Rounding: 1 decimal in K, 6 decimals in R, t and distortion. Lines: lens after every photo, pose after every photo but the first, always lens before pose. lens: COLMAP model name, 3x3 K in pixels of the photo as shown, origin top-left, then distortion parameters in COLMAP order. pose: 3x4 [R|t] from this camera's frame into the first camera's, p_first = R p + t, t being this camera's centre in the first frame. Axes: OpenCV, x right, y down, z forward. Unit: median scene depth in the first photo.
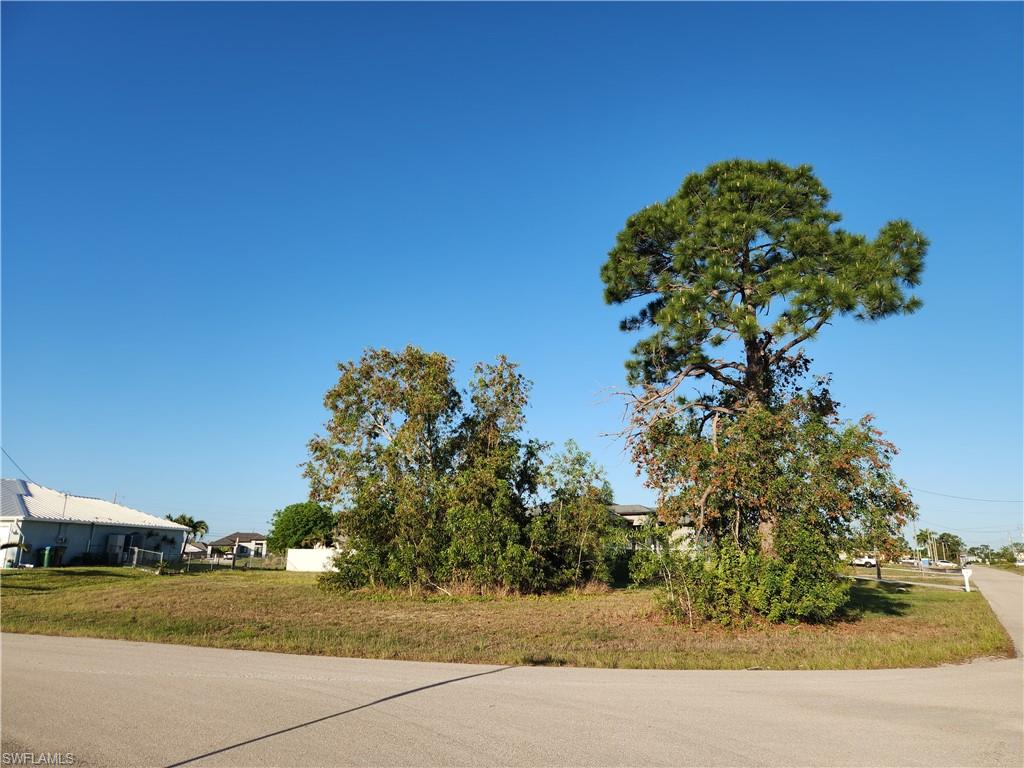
lens RADIAL K [[678.7, 0, 512.0], [0, 678.7, 384.0], [0, 0, 1]] dist [0.057245, -0.062215]
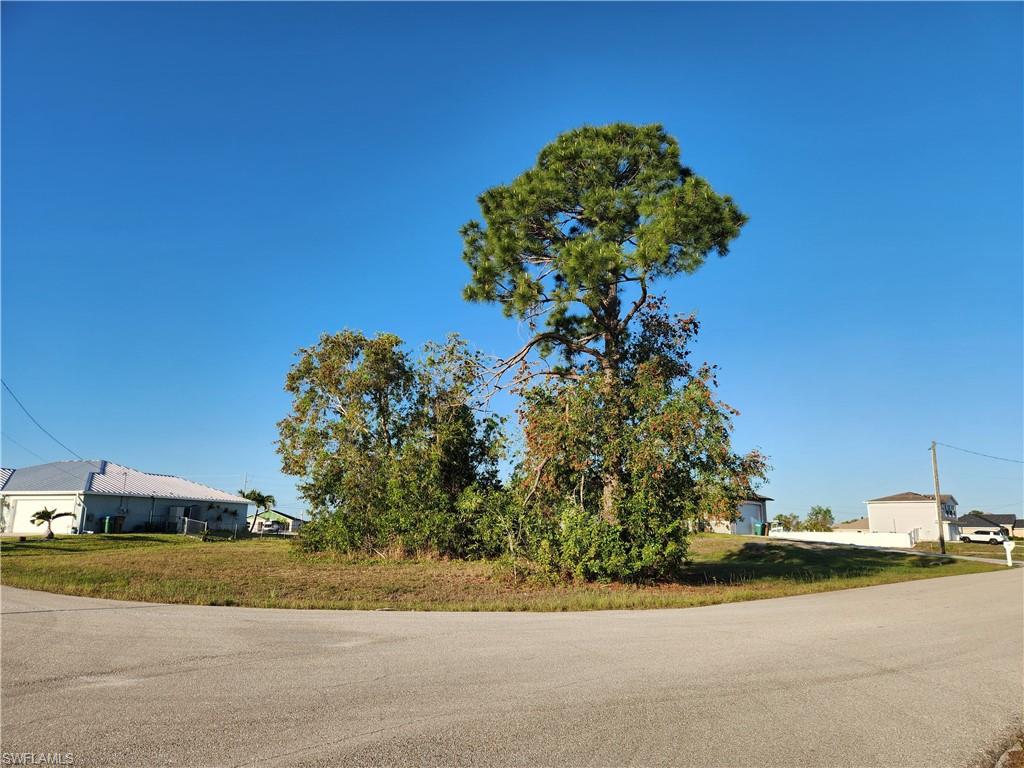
lens RADIAL K [[676.6, 0, 516.9], [0, 676.6, 387.6], [0, 0, 1]] dist [0.008888, 0.000756]
pose [[0.982888, -0.034683, -0.180911, 0.233437], [0.040948, 0.998680, 0.031007, 0.010668], [0.179597, -0.037884, 0.983011, -0.003392]]
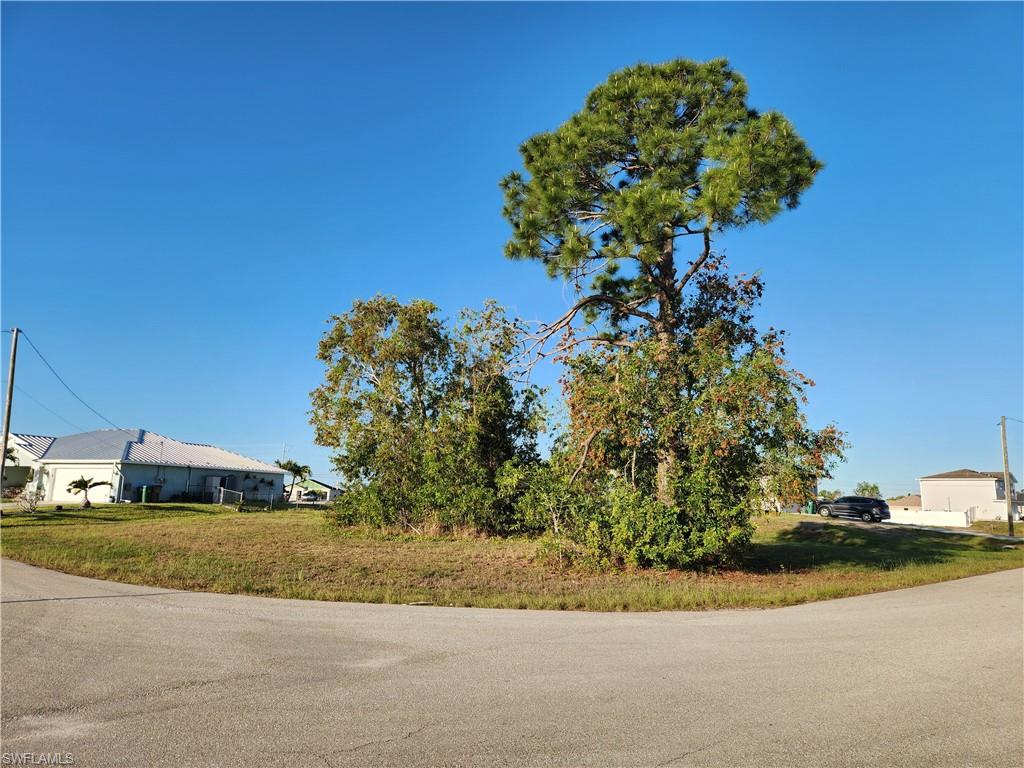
lens RADIAL K [[676.6, 0, 516.9], [0, 676.6, 387.6], [0, 0, 1]] dist [0.008888, 0.000756]
pose [[0.972584, -0.022538, -0.231455, 0.216575], [0.039842, 0.996726, 0.070359, 0.015363], [0.229111, -0.077652, 0.970298, 0.040337]]
